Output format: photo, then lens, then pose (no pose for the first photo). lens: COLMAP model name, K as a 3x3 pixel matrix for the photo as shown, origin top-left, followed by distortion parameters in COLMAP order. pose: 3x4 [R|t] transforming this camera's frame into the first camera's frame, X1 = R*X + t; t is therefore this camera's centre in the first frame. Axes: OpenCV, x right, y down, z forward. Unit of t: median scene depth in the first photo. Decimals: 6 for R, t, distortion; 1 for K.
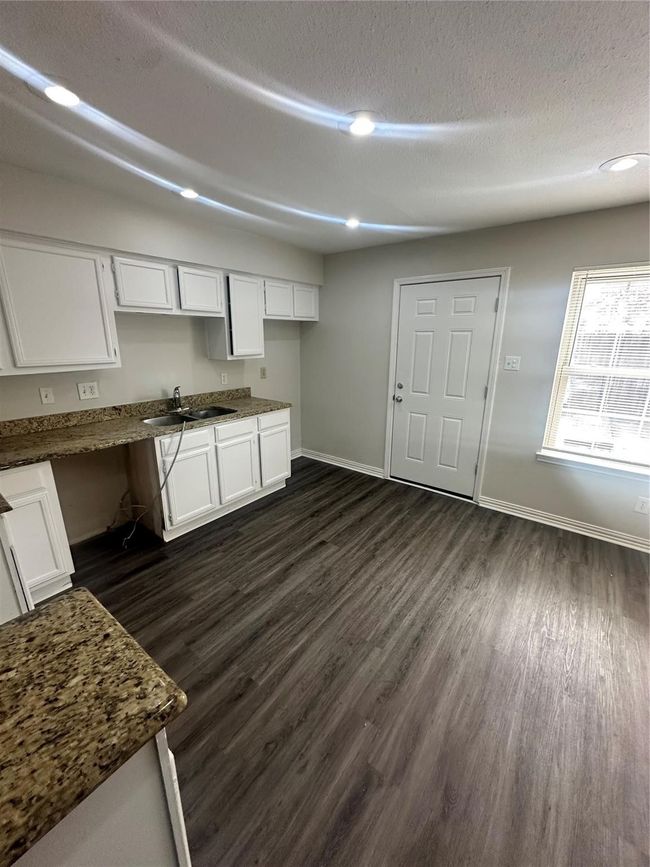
lens RADIAL K [[346.7, 0, 323.5], [0, 346.7, 435.2], [0, 0, 1]] dist [-0.011565, -0.000115]
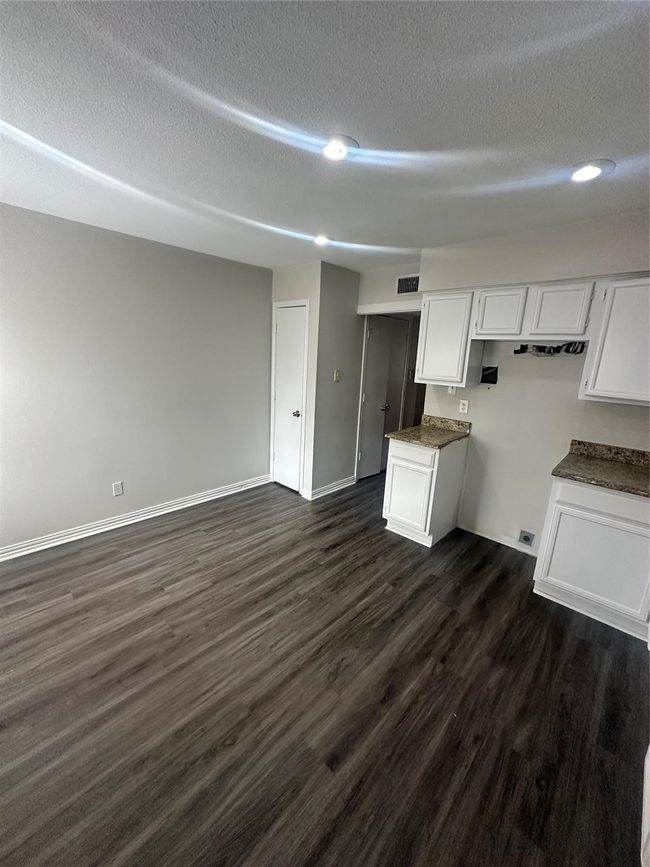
lens RADIAL K [[346.7, 0, 323.6], [0, 346.7, 433.6], [0, 0, 1]] dist [-0.011565, -0.000115]
pose [[-0.993635, -0.071615, 0.086954, 0.003612], [-0.020781, 0.875187, 0.483339, -0.408435], [-0.110715, 0.478456, -0.871104, 1.416578]]
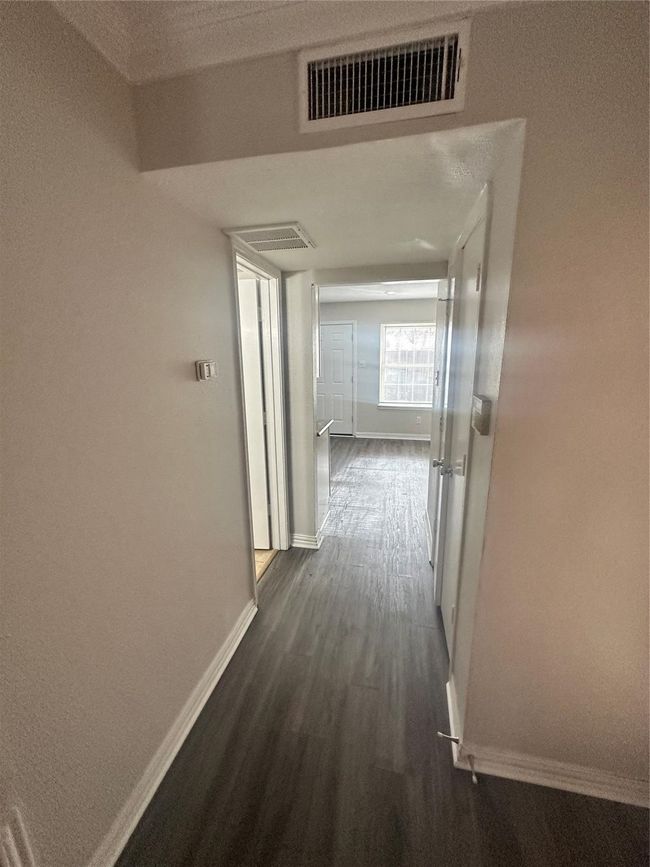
lens RADIAL K [[346.7, 0, 325.0], [0, 346.7, 434.3], [0, 0, 1]] dist [-0.011565, -0.000115]
pose [[0.897147, -0.108829, 0.428117, -0.765858], [0.135534, 0.990246, -0.032296, 0.312170], [-0.420426, 0.086998, 0.903146, -0.988293]]
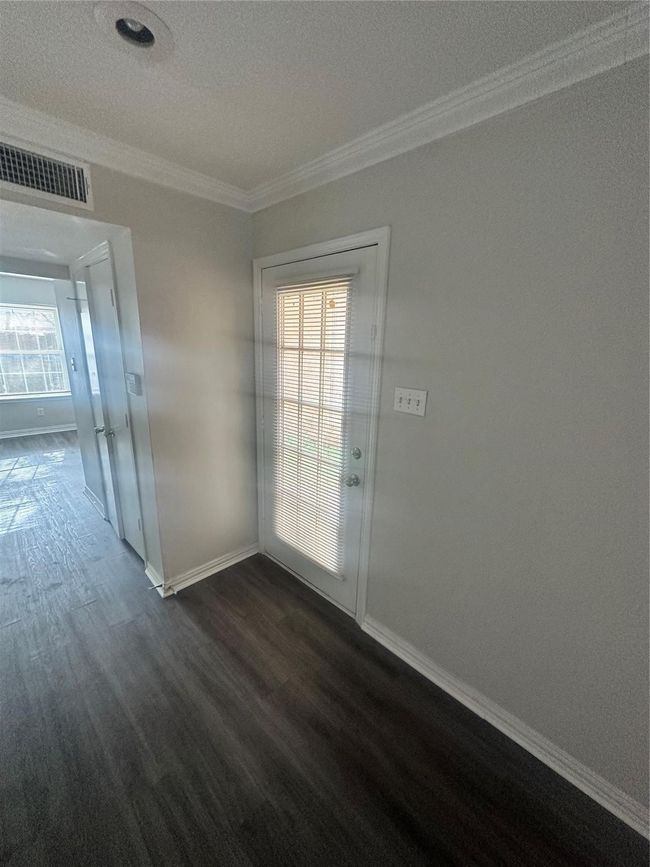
lens RADIAL K [[346.7, 0, 325.2], [0, 346.7, 433.8], [0, 0, 1]] dist [-0.011565, -0.000115]
pose [[0.111791, -0.244706, 0.963131, -1.139892], [0.248309, 0.945340, 0.211364, 0.349321], [-0.962209, 0.215526, 0.166443, -1.201782]]
